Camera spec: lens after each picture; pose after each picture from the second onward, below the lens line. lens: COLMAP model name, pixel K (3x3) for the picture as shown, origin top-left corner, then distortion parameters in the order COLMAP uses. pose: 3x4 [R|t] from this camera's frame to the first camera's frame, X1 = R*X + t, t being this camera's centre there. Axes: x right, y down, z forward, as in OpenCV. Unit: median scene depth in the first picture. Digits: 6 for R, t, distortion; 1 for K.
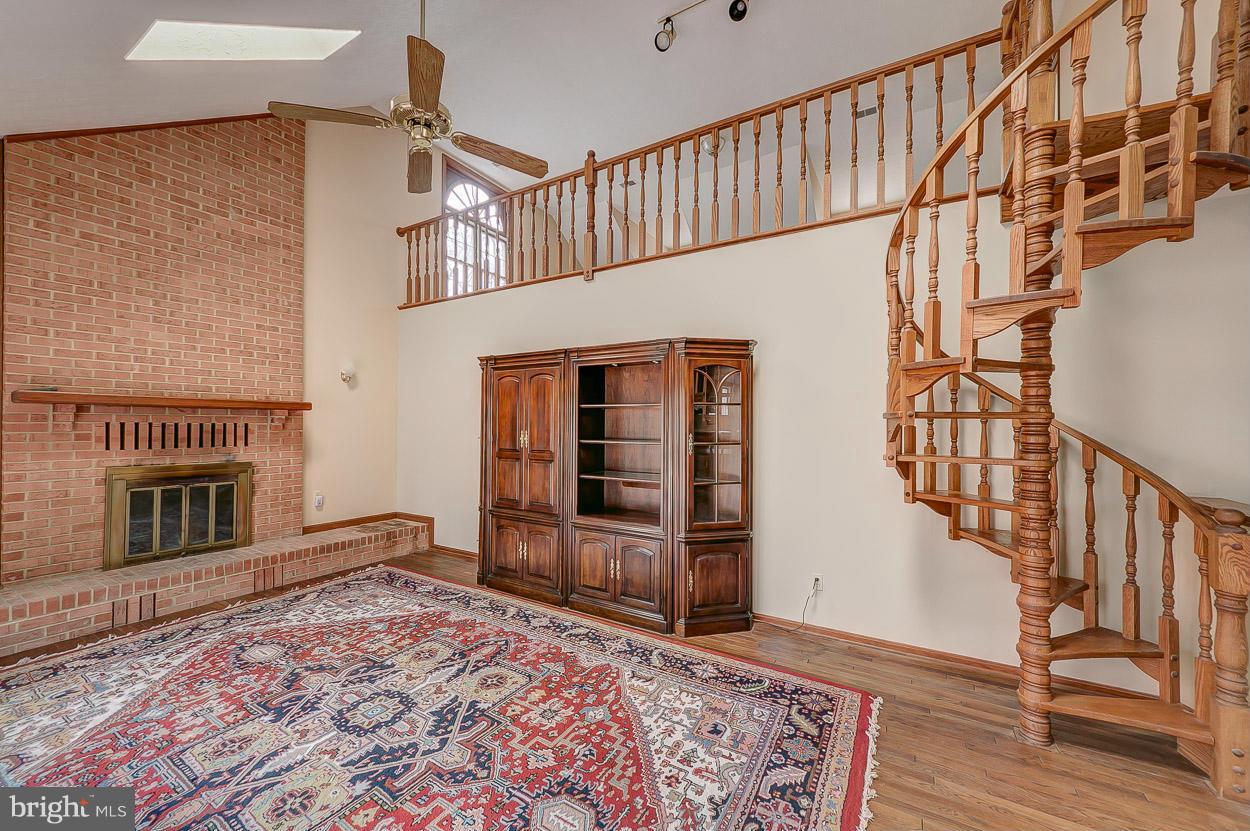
lens RADIAL K [[507.3, 0, 582.9], [0, 507.3, 426.9], [0, 0, 1]] dist [-0.001305, -0.000312]
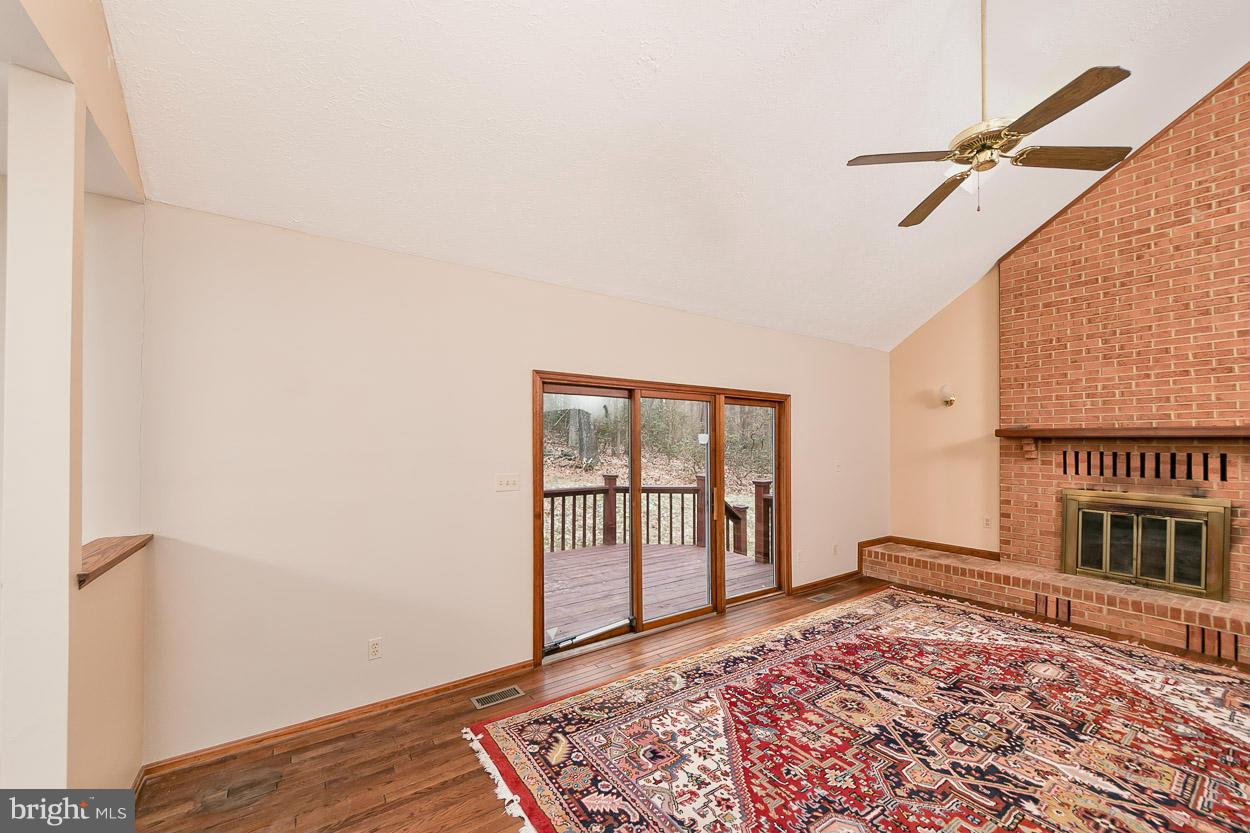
lens RADIAL K [[467.3, 0, 628.3], [0, 467.3, 447.6], [0, 0, 1]] dist [0.000155, 0.000184]
pose [[-0.381699, 0.003099, -0.924282, 0.537798], [-0.007465, 0.999951, 0.006435, -0.018507], [0.924257, 0.009356, -0.381657, 0.498391]]
